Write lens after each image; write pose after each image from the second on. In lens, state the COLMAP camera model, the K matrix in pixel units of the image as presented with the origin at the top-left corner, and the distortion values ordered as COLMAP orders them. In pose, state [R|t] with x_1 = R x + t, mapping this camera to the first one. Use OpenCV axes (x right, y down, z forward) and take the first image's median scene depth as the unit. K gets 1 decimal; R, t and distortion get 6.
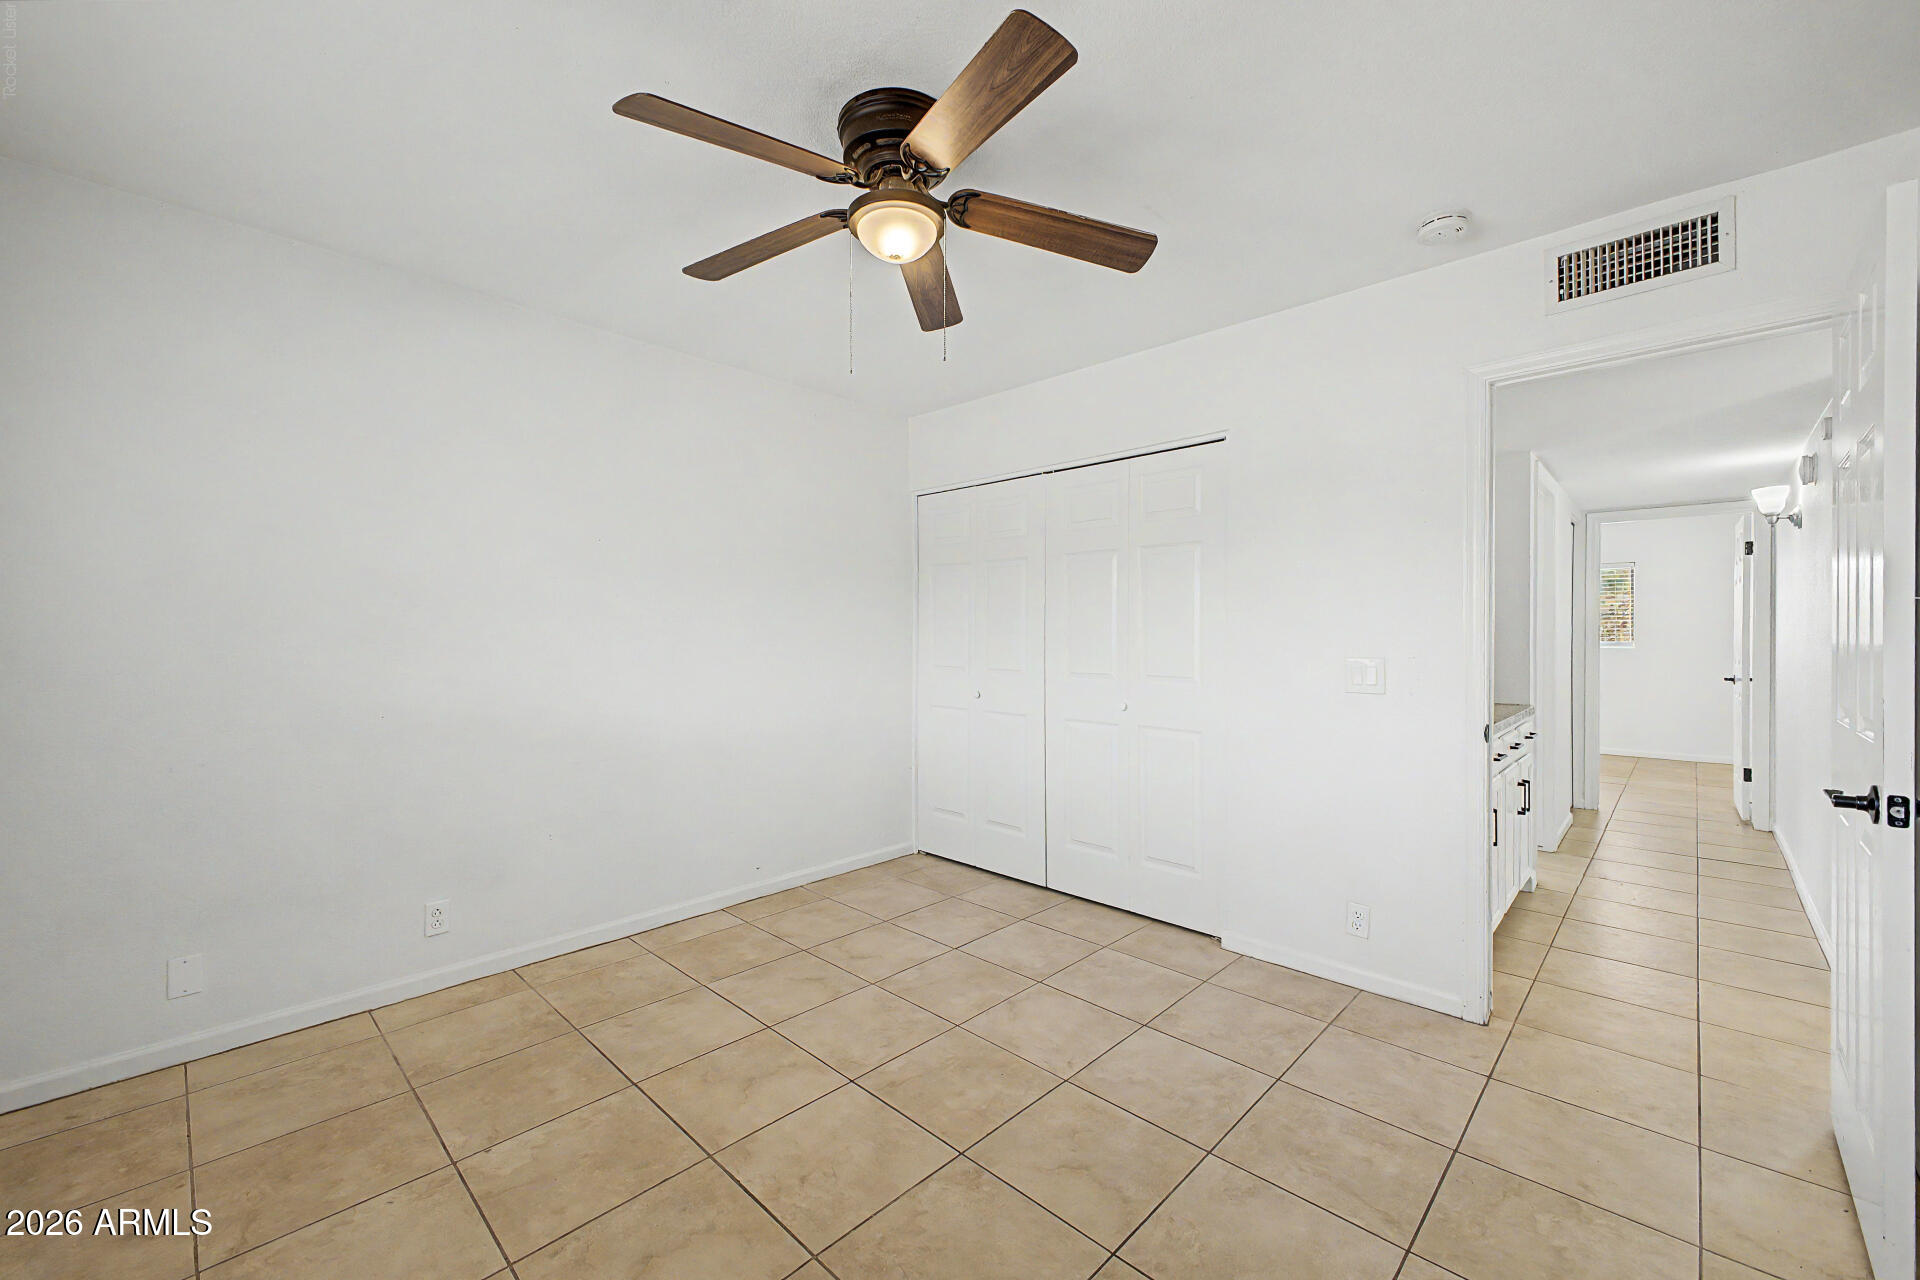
lens RADIAL K [[781.1, 0, 951.0], [0, 781.1, 638.7], [0, 0, 1]] dist [0.008750, -0.000122]
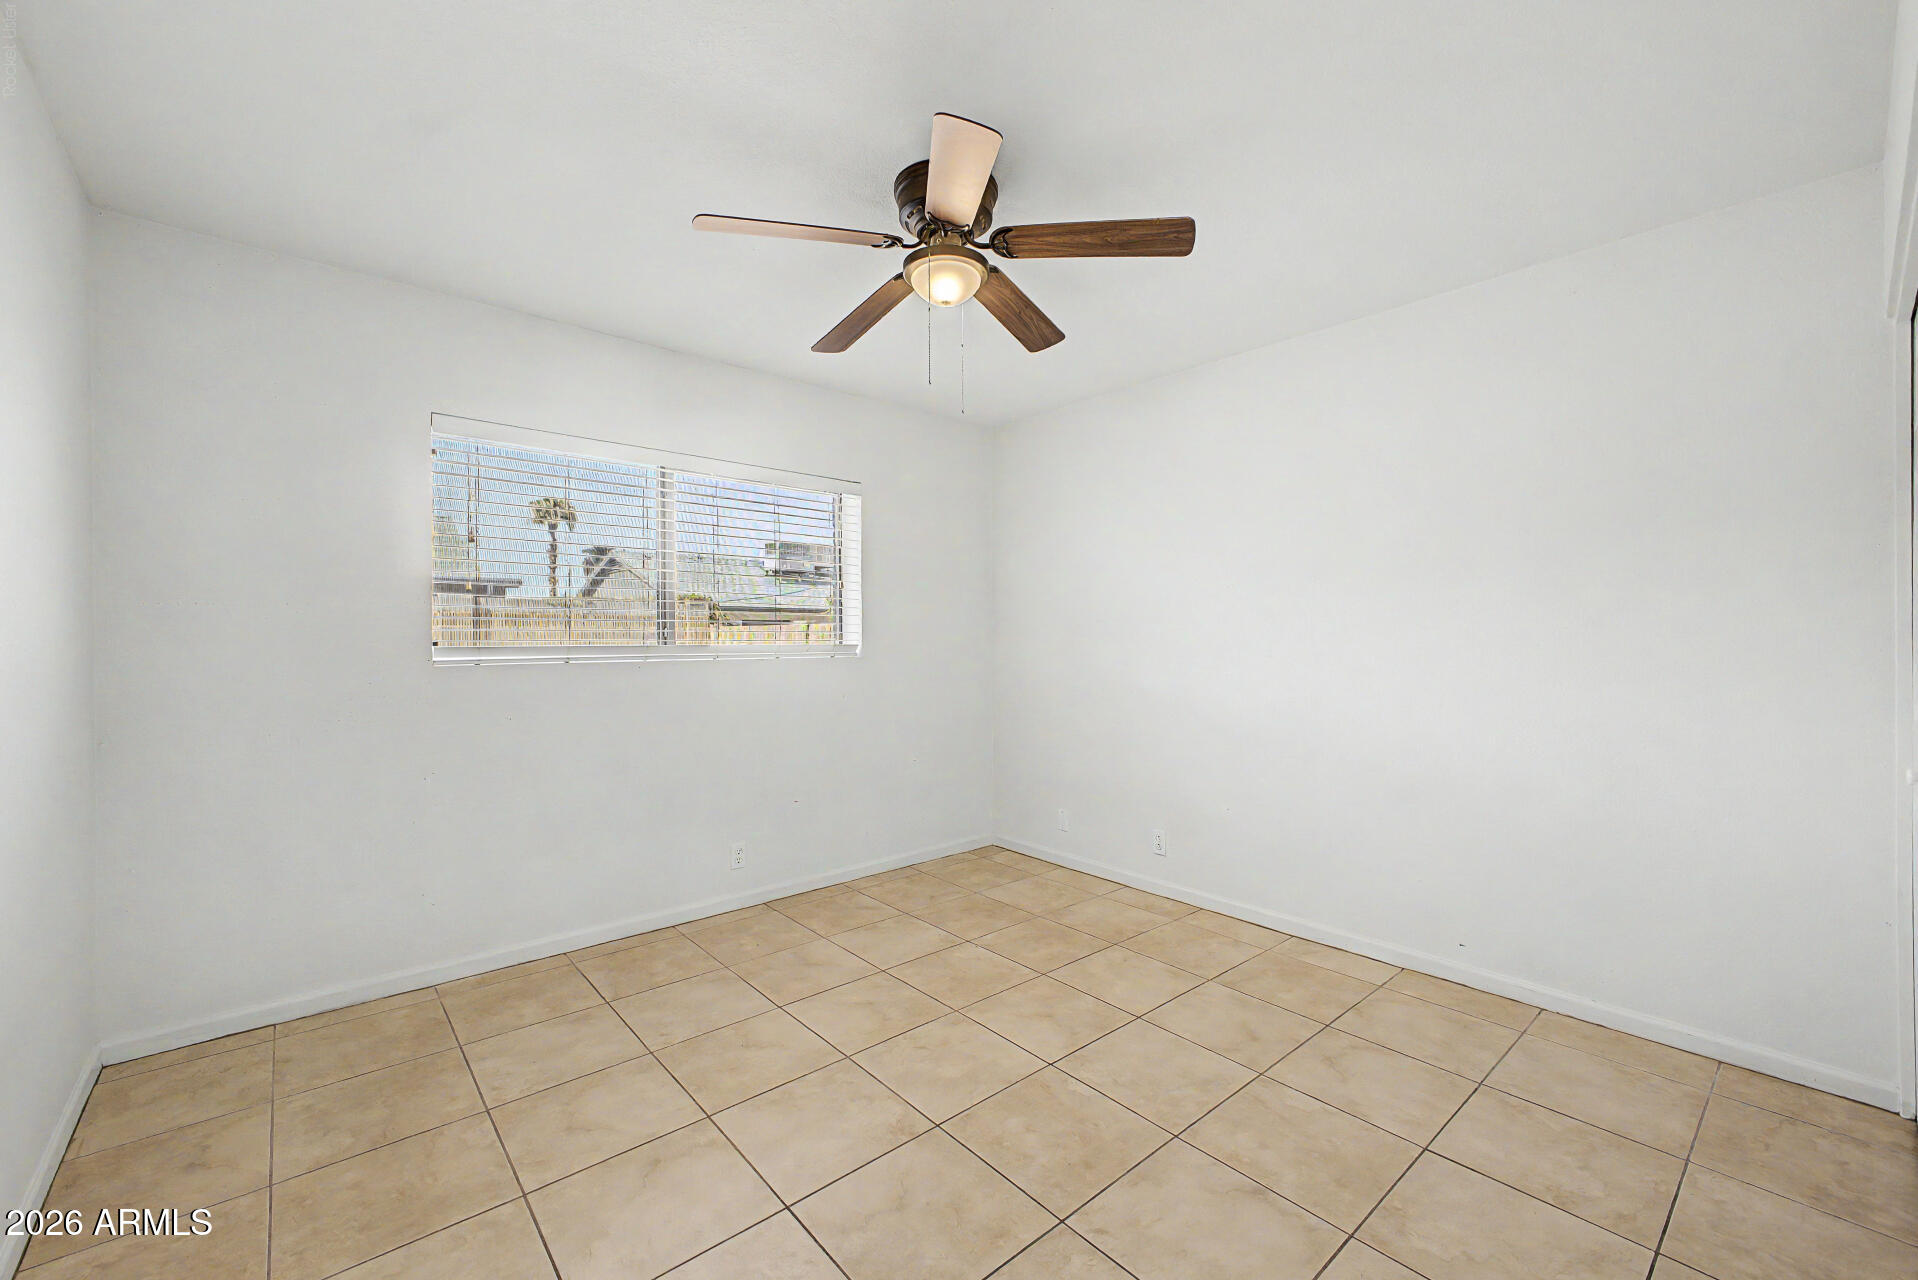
lens RADIAL K [[780.3, 0, 950.0], [0, 780.3, 638.7], [0, 0, 1]] dist [0.008750, -0.000122]
pose [[-0.104263, 0.006159, -0.994531, 0.811238], [-0.004323, 0.999969, 0.006646, -0.005949], [0.994540, 0.004992, -0.104233, 0.860752]]
